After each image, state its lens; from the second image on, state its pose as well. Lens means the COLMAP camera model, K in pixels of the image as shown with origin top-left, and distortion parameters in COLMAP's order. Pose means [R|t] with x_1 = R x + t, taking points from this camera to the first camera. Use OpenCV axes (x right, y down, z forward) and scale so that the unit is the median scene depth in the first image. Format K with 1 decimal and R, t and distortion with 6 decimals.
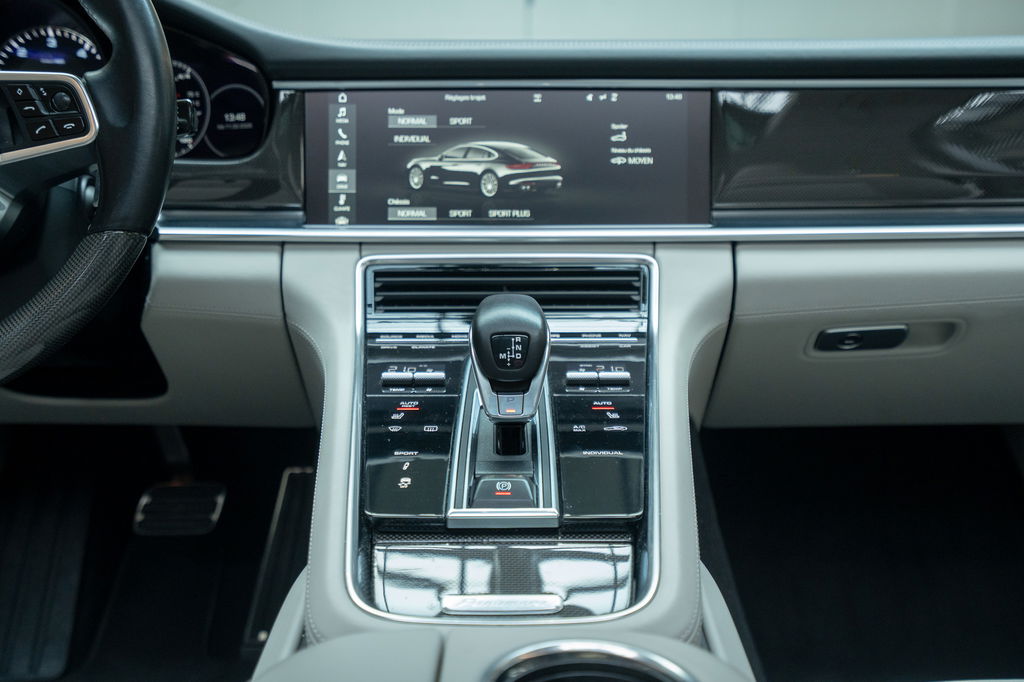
lens RADIAL K [[977.8, 0, 512.0], [0, 977.8, 341.0], [0, 0, 1]] dist [0.085344, 0.008511]
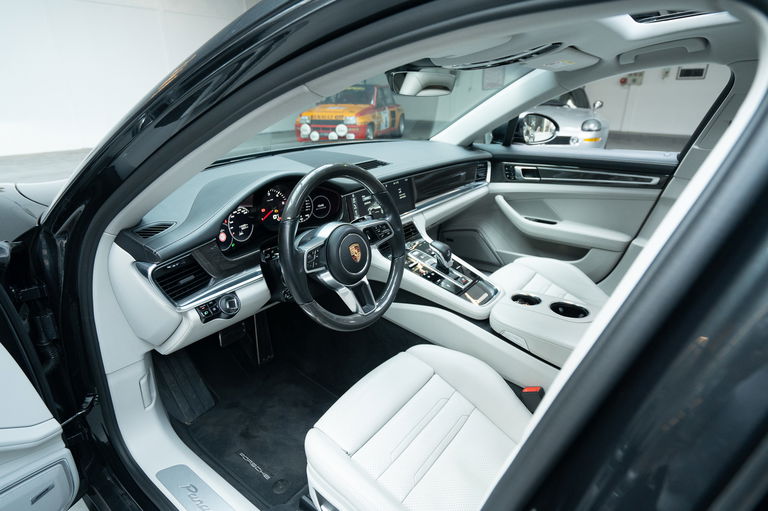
lens RADIAL K [[420.4, 0, 387.6], [0, 420.4, 233.8], [0, 0, 1]] dist [-0.000213, -0.000075]
pose [[0.600973, -0.262932, 0.754783, -1.428604], [0.128395, 0.963836, 0.233526, -0.505354], [-0.788889, -0.043432, 0.612999, -0.041008]]
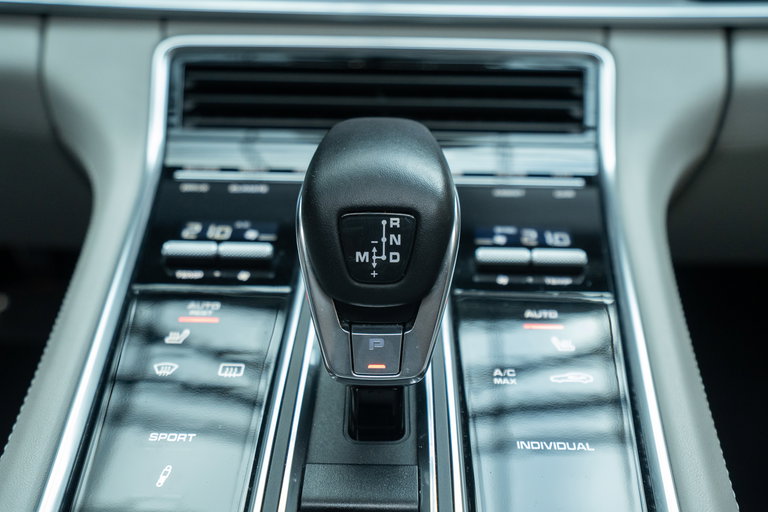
lens RADIAL K [[603.6, 0, 384.0], [0, 603.6, 256.0], [0, 0, 1]] dist [0.043817, -0.000803]
pose [[0.999633, 0.024264, -0.012017, 0.004149], [-0.020741, 0.971478, 0.236221, -0.047426], [0.017406, -0.235885, 0.971625, 0.608283]]
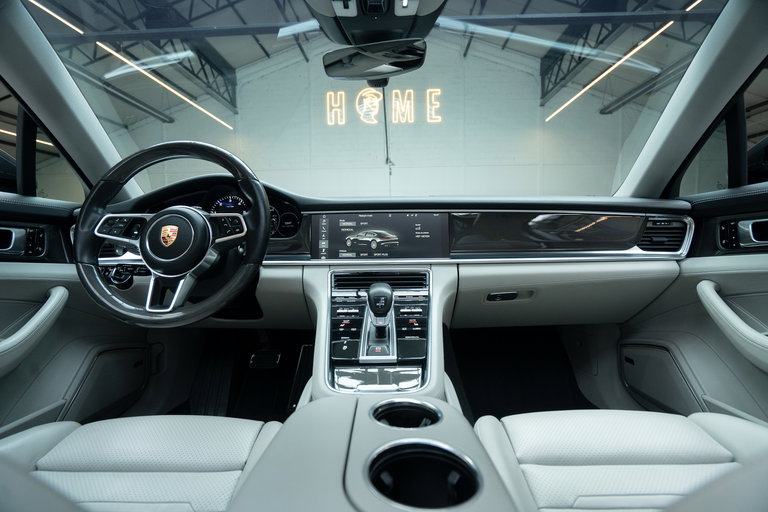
lens RADIAL K [[374.6, 0, 384.0], [0, 374.6, 256.0], [0, 0, 1]] dist [-0.038354, 0.000312]
pose [[0.999944, -0.009367, -0.004990, 0.013520], [0.008770, 0.994040, -0.108666, -0.005263], [0.005979, 0.108616, 0.994066, -0.116387]]
